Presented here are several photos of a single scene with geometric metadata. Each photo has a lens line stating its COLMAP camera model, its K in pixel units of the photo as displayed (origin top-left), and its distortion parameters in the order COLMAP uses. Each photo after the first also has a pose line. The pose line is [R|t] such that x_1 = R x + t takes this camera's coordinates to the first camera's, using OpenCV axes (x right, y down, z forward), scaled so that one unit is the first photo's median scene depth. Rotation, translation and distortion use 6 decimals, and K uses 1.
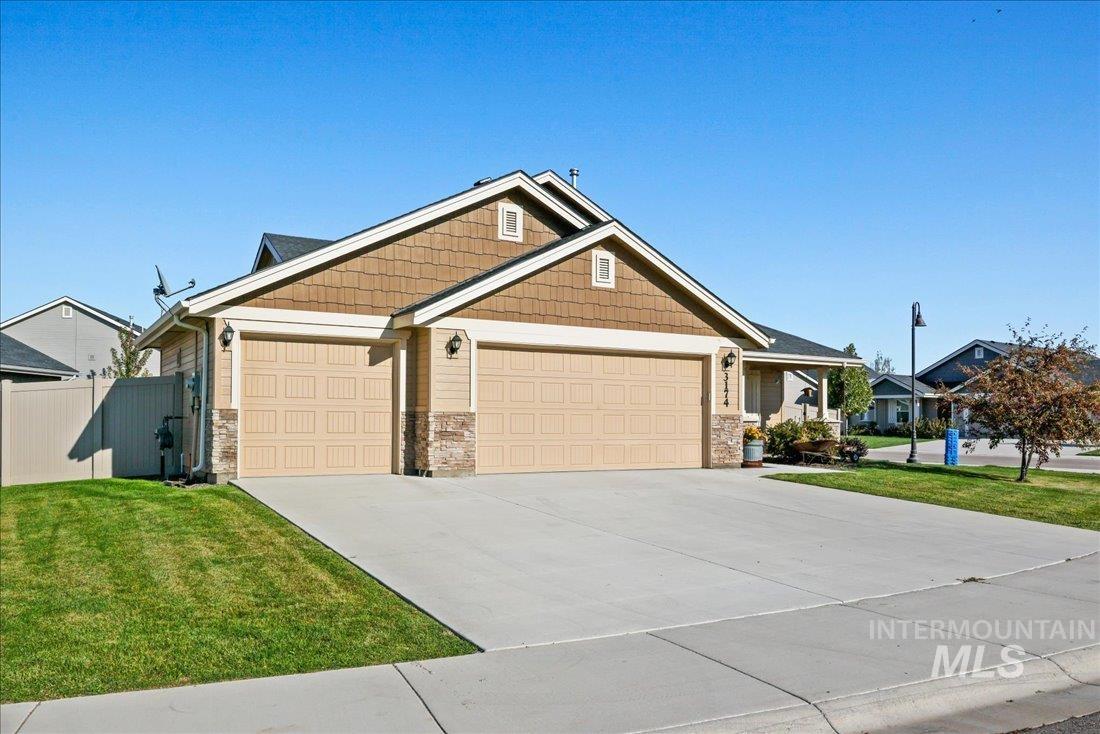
lens RADIAL K [[865.3, 0, 552.7], [0, 865.3, 388.9], [0, 0, 1]] dist [-0.005029, -0.001745]
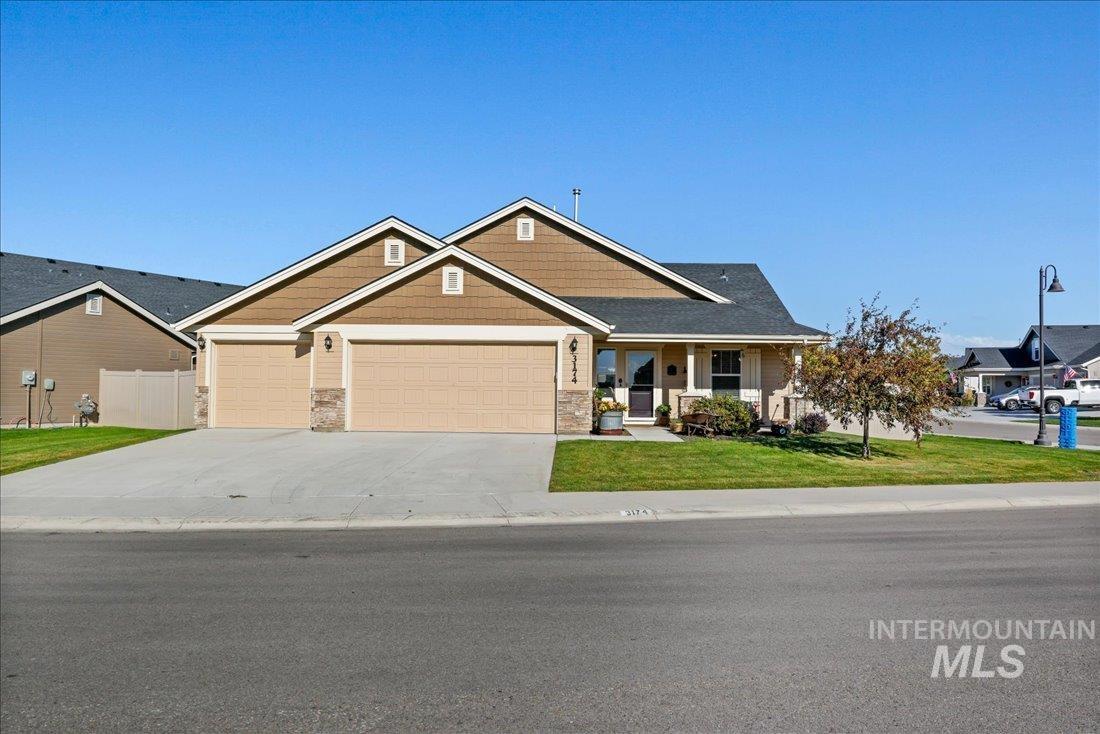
lens RADIAL K [[793.4, 0, 550.0], [0, 793.4, 367.0], [0, 0, 1]] dist [-0.000308, 0.001952]
pose [[0.842997, -0.015310, -0.537700, 0.773352], [0.014941, 0.999876, -0.005044, 0.002581], [0.537710, -0.003782, 0.843121, 0.048317]]
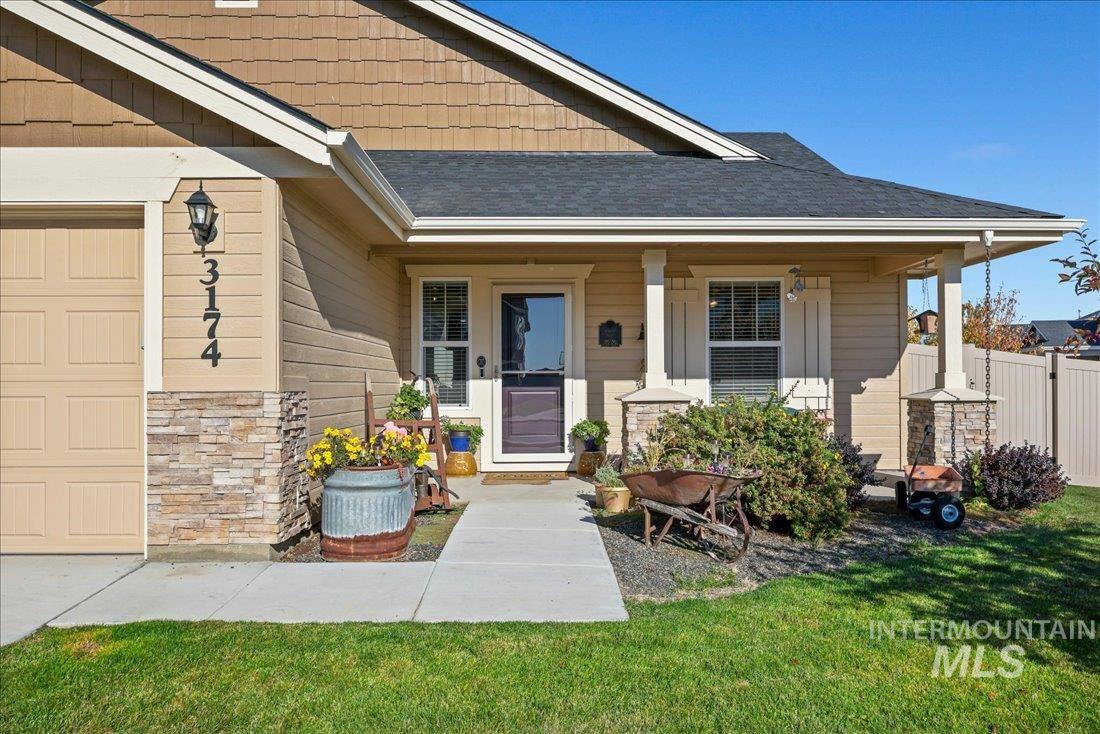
lens RADIAL K [[865.3, 0, 552.7], [0, 865.3, 388.9], [0, 0, 1]] dist [-0.005029, -0.001745]
pose [[0.866998, -0.008636, -0.498236, 0.470612], [0.028405, 0.999081, 0.032112, 0.022492], [0.497501, -0.041993, 0.866447, 0.793044]]
